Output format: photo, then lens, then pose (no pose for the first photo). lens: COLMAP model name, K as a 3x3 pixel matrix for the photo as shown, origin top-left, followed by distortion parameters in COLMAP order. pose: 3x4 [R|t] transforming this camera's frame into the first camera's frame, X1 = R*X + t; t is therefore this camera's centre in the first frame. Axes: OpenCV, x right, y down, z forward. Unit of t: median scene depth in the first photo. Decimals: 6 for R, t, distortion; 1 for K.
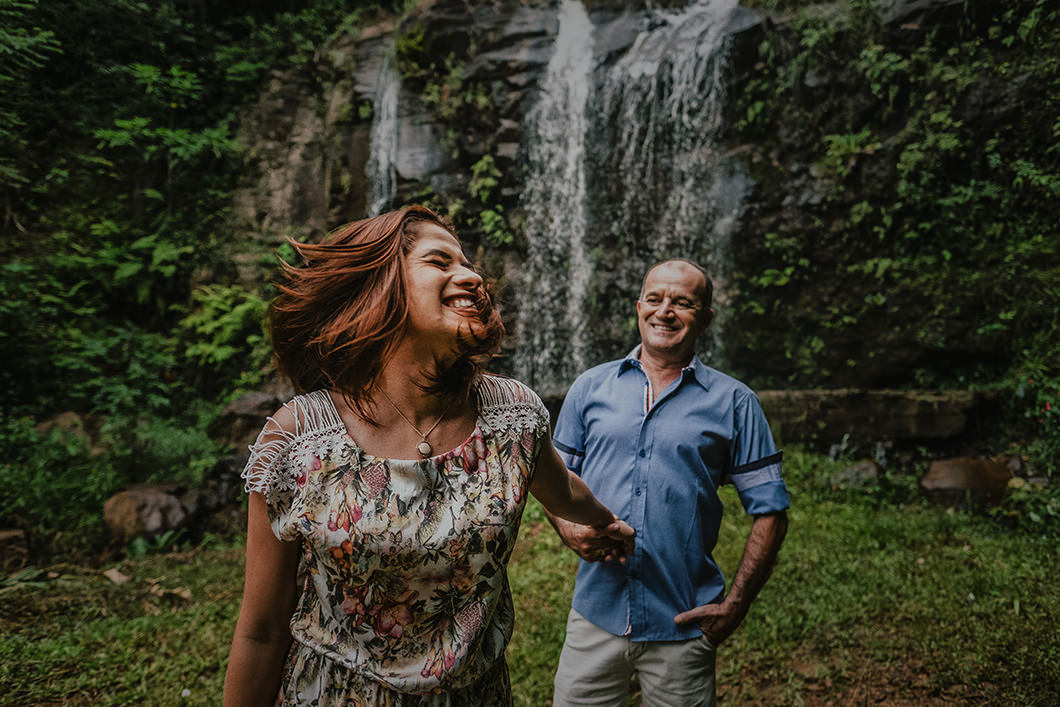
lens RADIAL K [[738.7, 0, 530.0], [0, 738.7, 353.5], [0, 0, 1]] dist [-0.007605, -0.000888]
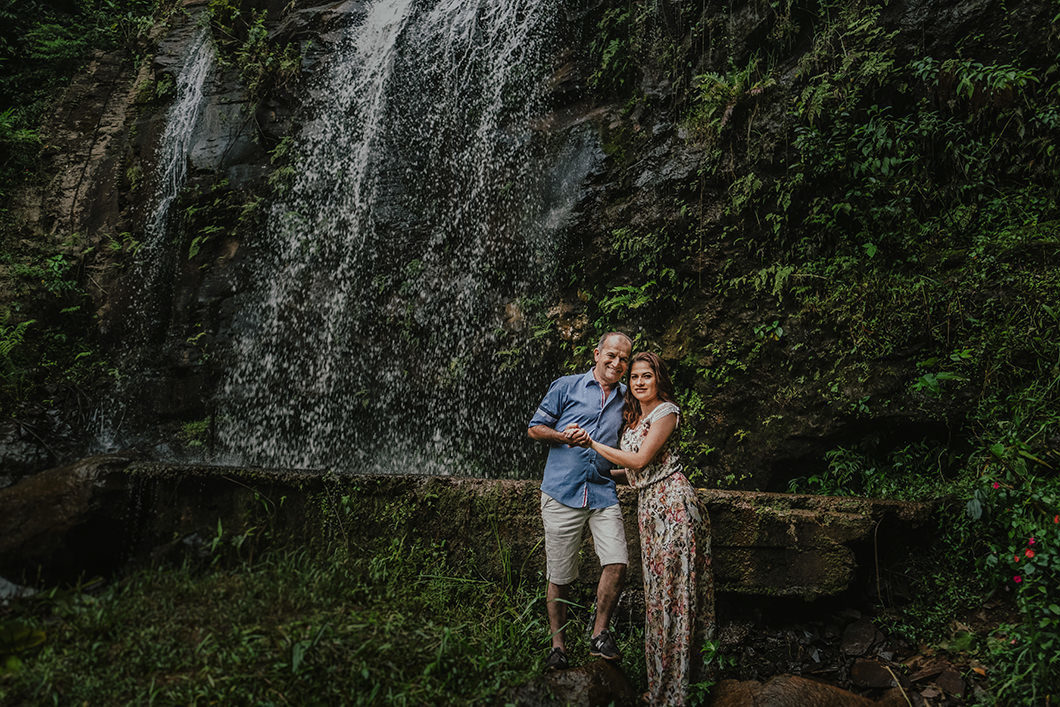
lens RADIAL K [[738.7, 0, 530.0], [0, 738.7, 353.5], [0, 0, 1]] dist [-0.007605, -0.000888]
pose [[0.998445, 0.034893, -0.043485, 0.288589], [-0.038538, 0.995547, -0.086035, 0.005178], [0.040289, 0.087577, 0.995343, 0.373152]]
